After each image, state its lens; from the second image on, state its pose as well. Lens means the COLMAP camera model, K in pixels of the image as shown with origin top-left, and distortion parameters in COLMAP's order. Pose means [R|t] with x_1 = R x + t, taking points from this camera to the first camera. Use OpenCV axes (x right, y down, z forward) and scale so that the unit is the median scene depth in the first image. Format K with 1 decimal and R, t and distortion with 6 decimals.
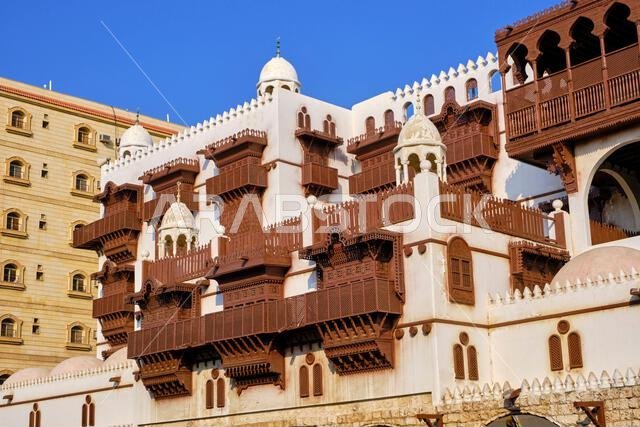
lens RADIAL K [[997.7, 0, 320.0], [0, 997.7, 213.5], [0, 0, 1]] dist [-0.176198, 0.174540]
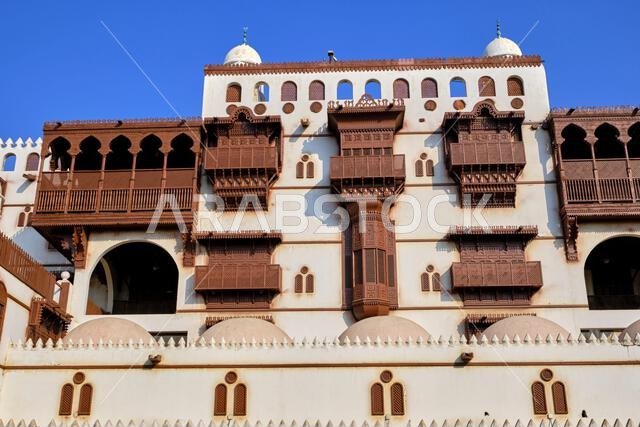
lens RADIAL K [[736.1, 0, 320.0], [0, 736.1, 213.5], [0, 0, 1]] dist [-0.014979, -0.017882]
pose [[0.725381, 0.281785, 0.628028, -0.129329], [-0.199746, 0.959281, -0.199703, 0.038956], [-0.658729, 0.019414, 0.752130, 0.132828]]
